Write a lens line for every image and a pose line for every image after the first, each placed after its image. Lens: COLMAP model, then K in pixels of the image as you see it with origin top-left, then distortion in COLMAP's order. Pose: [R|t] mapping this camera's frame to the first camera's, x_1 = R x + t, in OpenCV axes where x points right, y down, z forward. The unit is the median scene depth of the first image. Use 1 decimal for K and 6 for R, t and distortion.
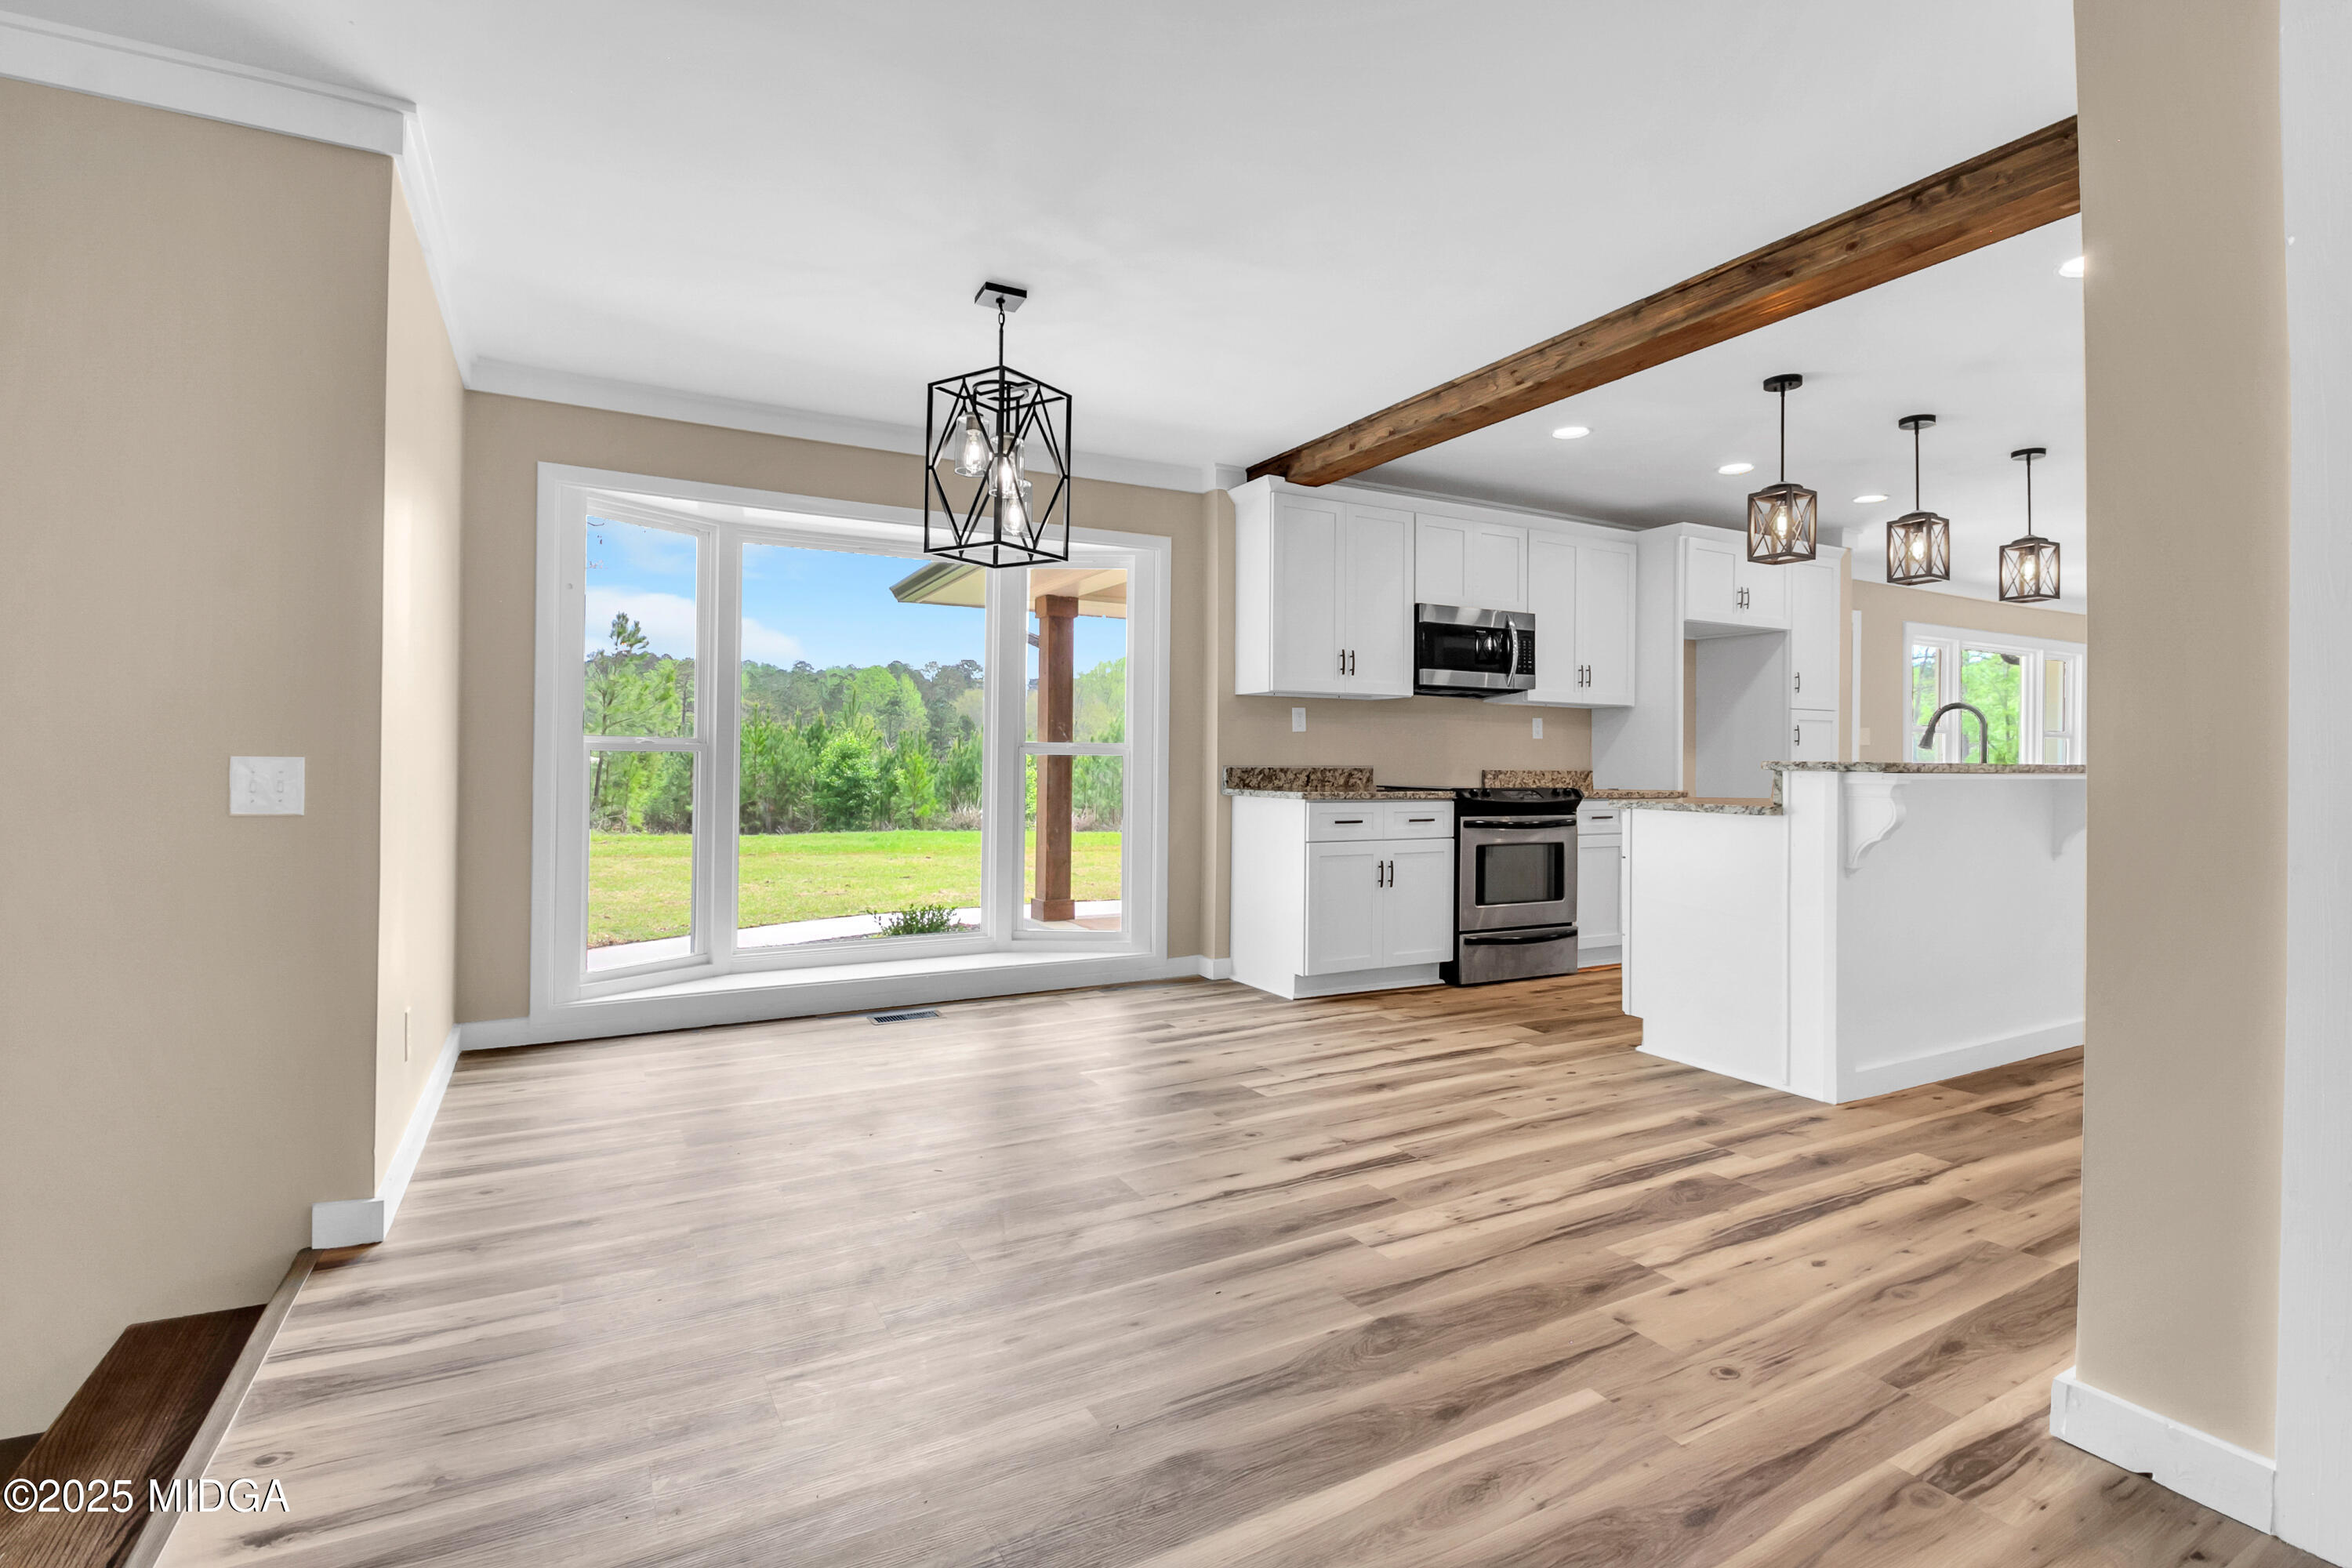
lens RADIAL K [[1095.7, 0, 1201.1], [0, 1095.7, 760.1], [0, 0, 1]] dist [0.010856, -0.019065]
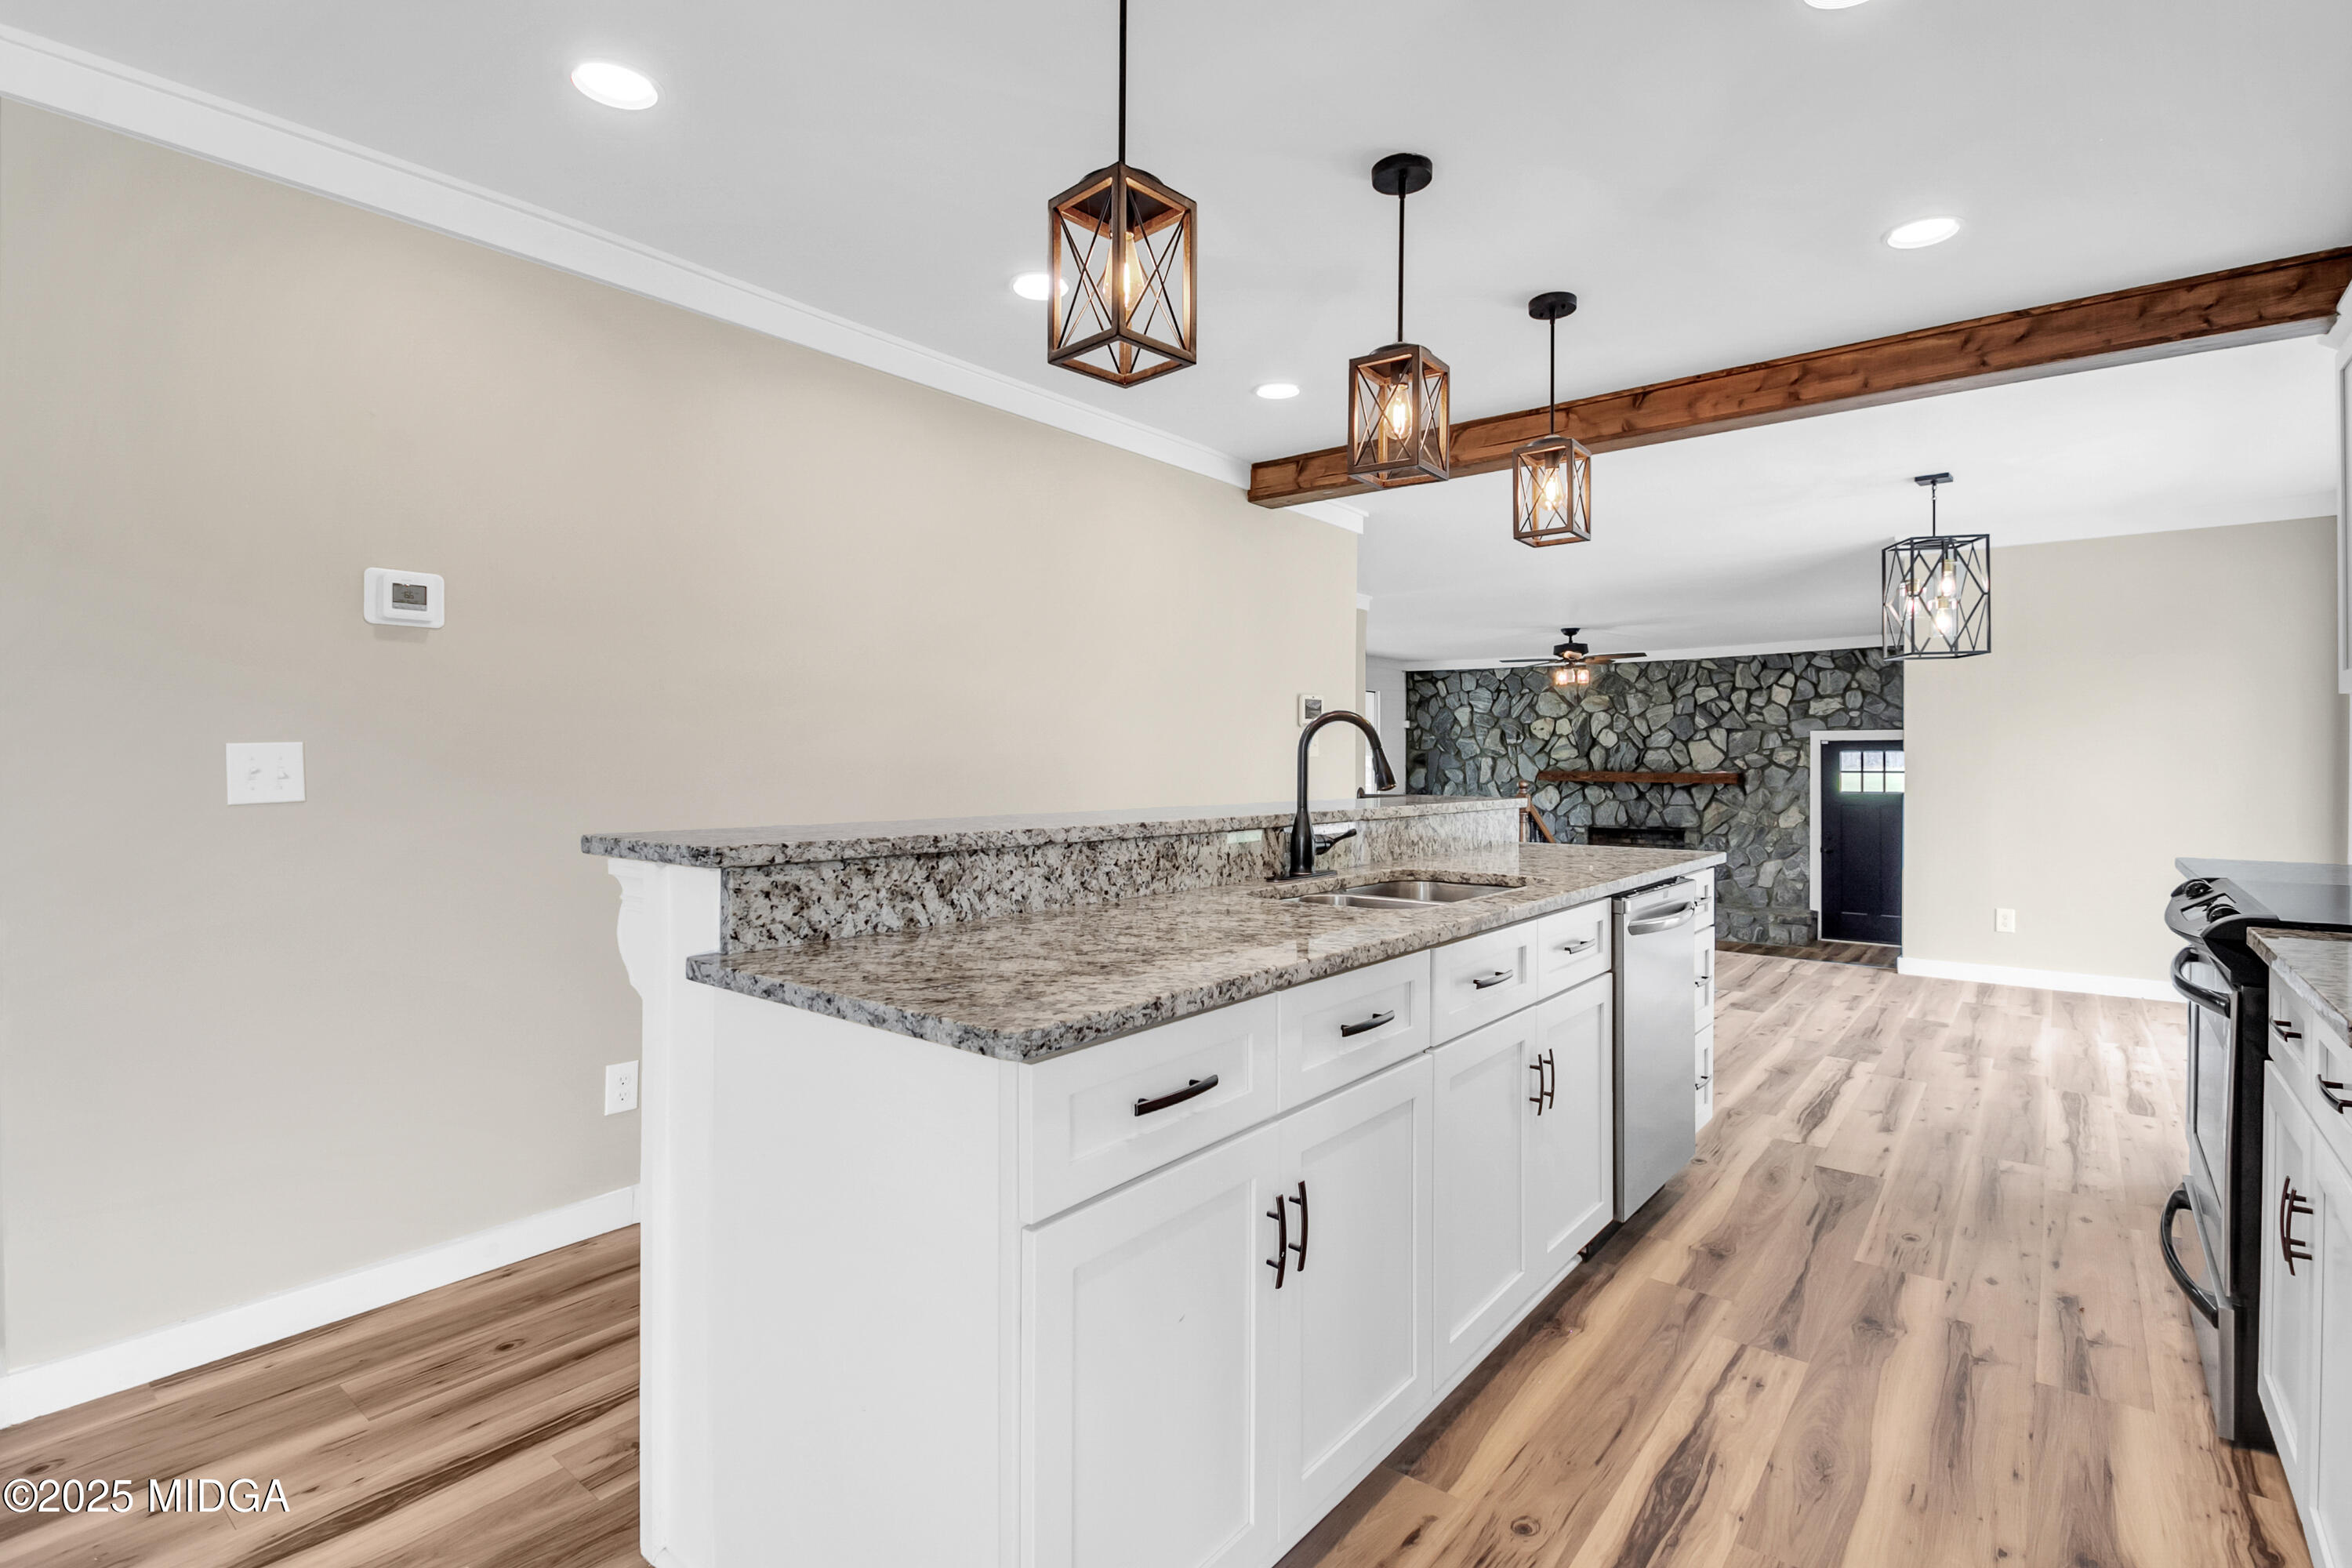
lens RADIAL K [[1097.8, 0, 1202.1], [0, 1097.8, 756.8], [0, 0, 1]] dist [0.002706, -0.008990]
pose [[-0.922642, -0.014786, -0.385374, 0.785702], [-0.013291, 0.999890, -0.006543, -0.017266], [0.385428, -0.000915, -0.922737, 1.210310]]
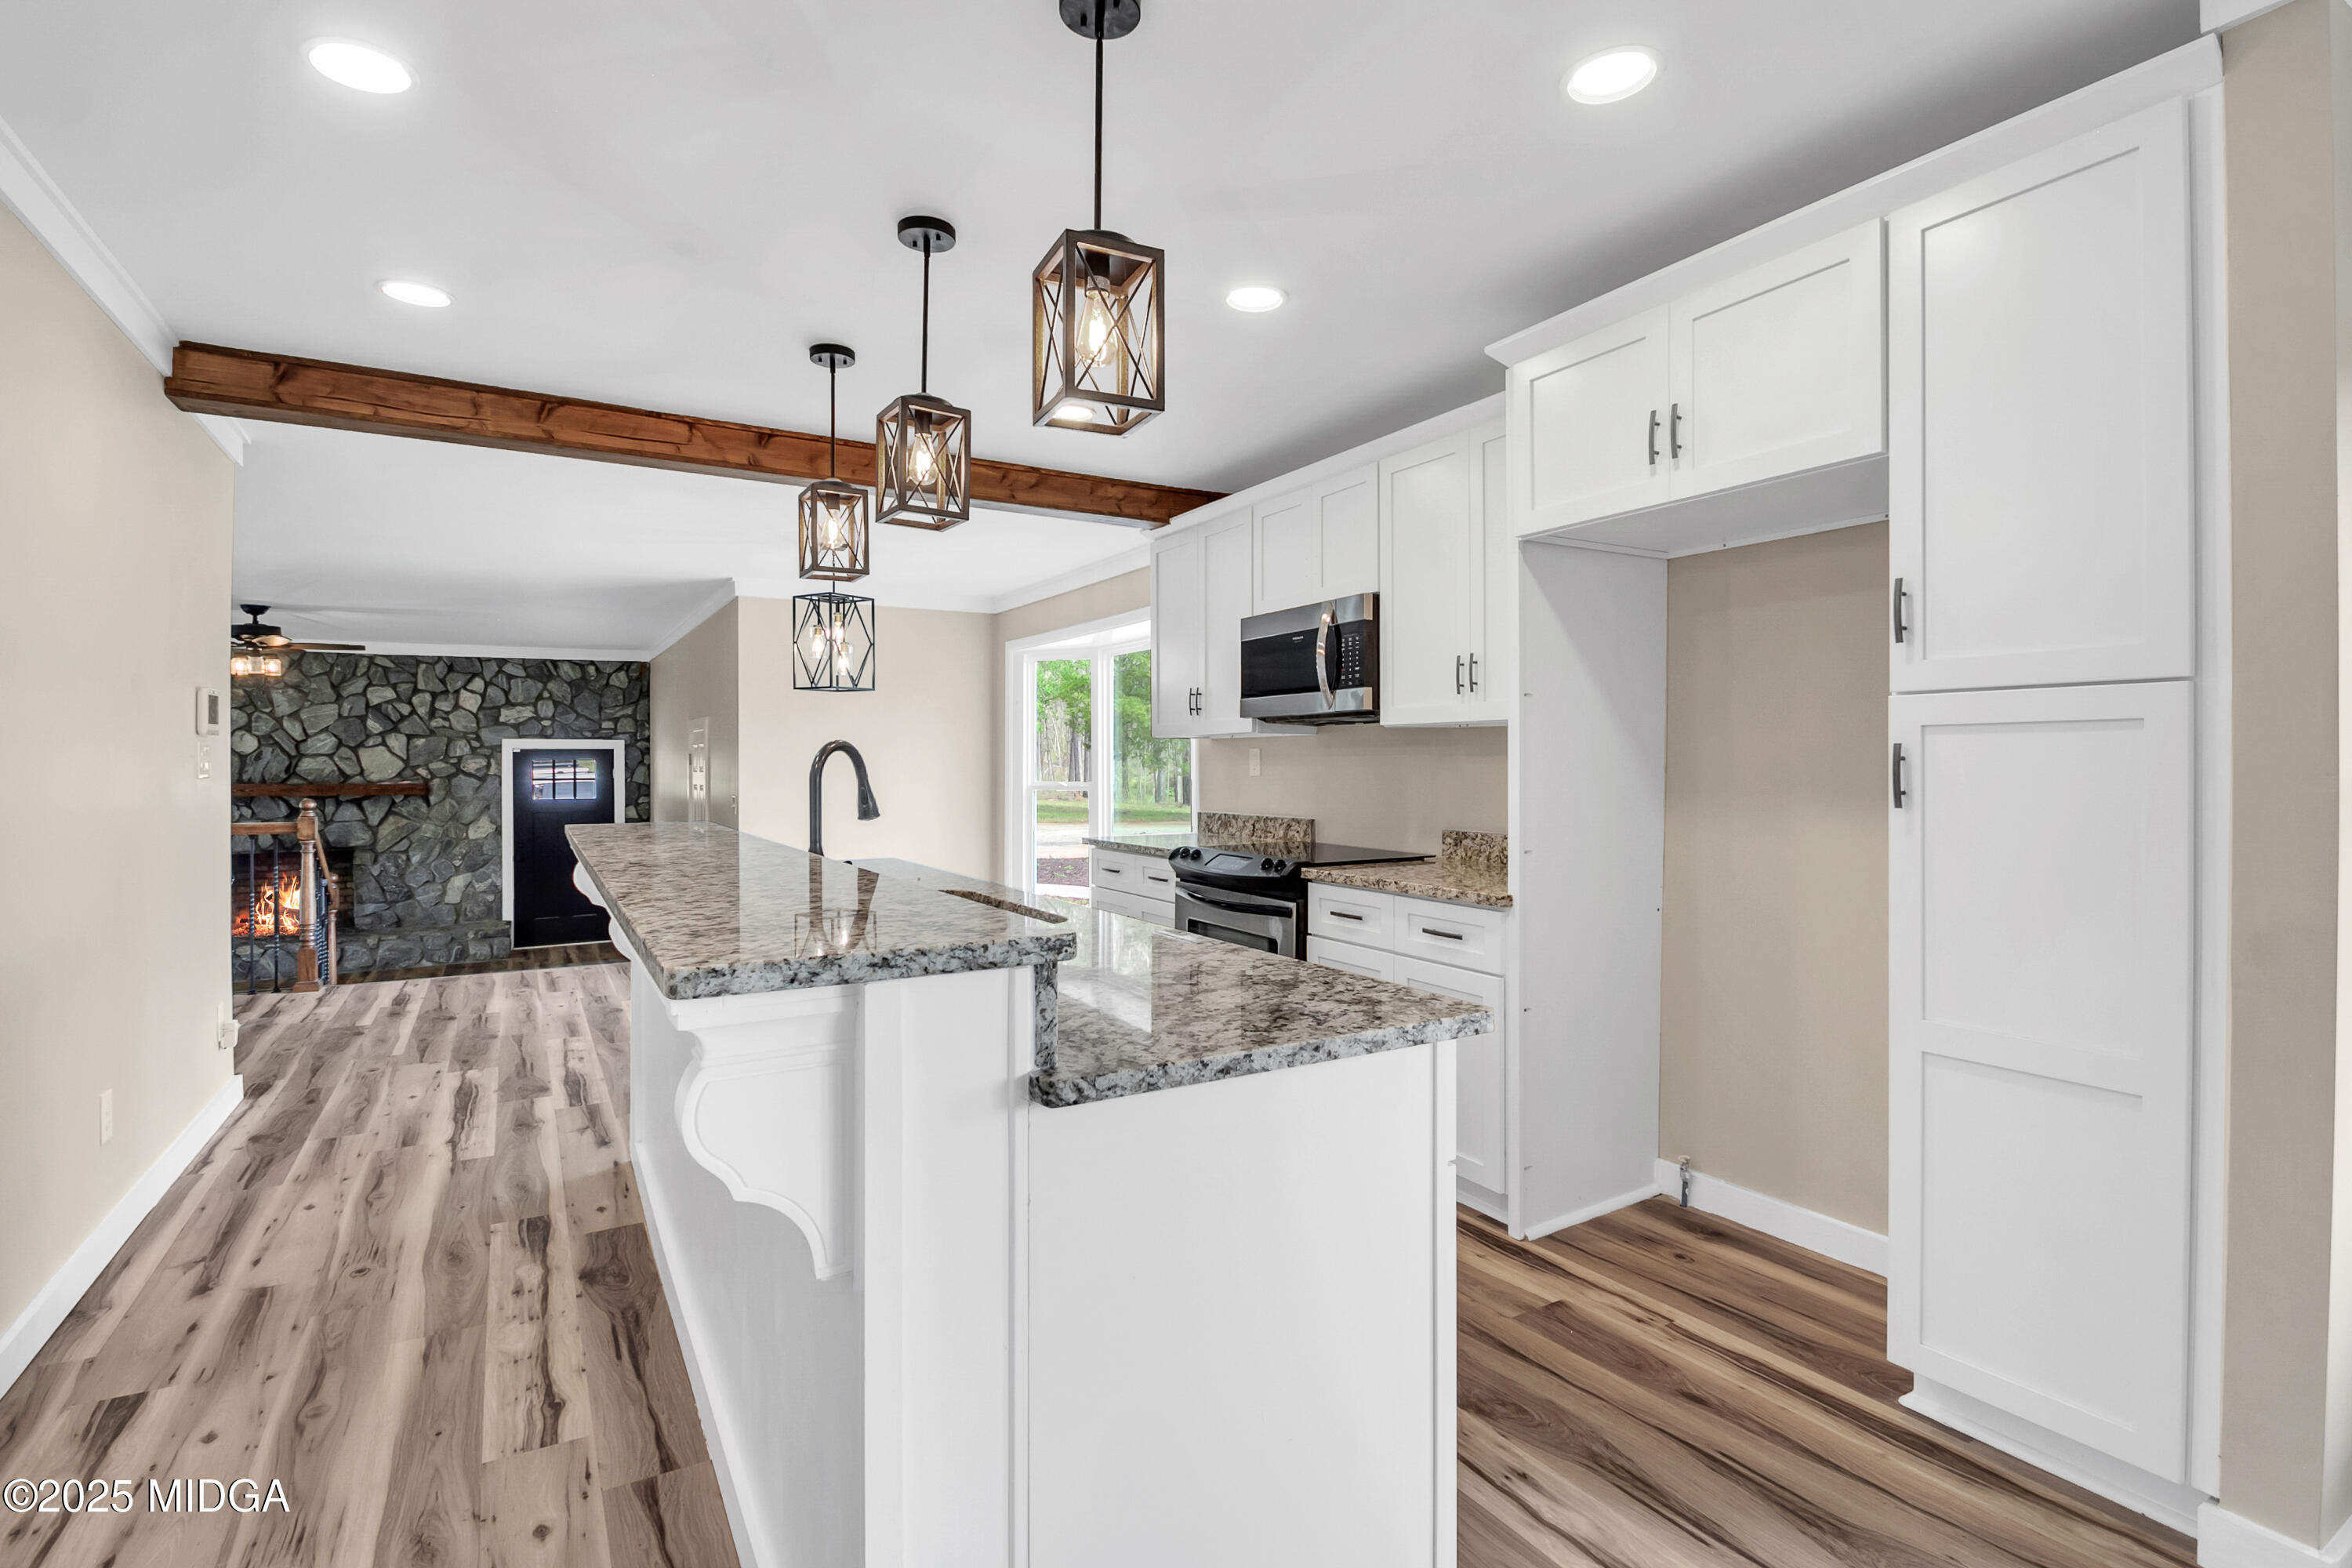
lens RADIAL K [[1095.7, 0, 1178.0], [0, 1095.7, 766.0], [0, 0, 1]] dist [0.010856, -0.019065]
pose [[0.032813, -0.008955, -0.999421, 1.010761], [0.000109, 0.999960, -0.008956, -0.026090], [0.999462, 0.000185, 0.032813, 0.923939]]
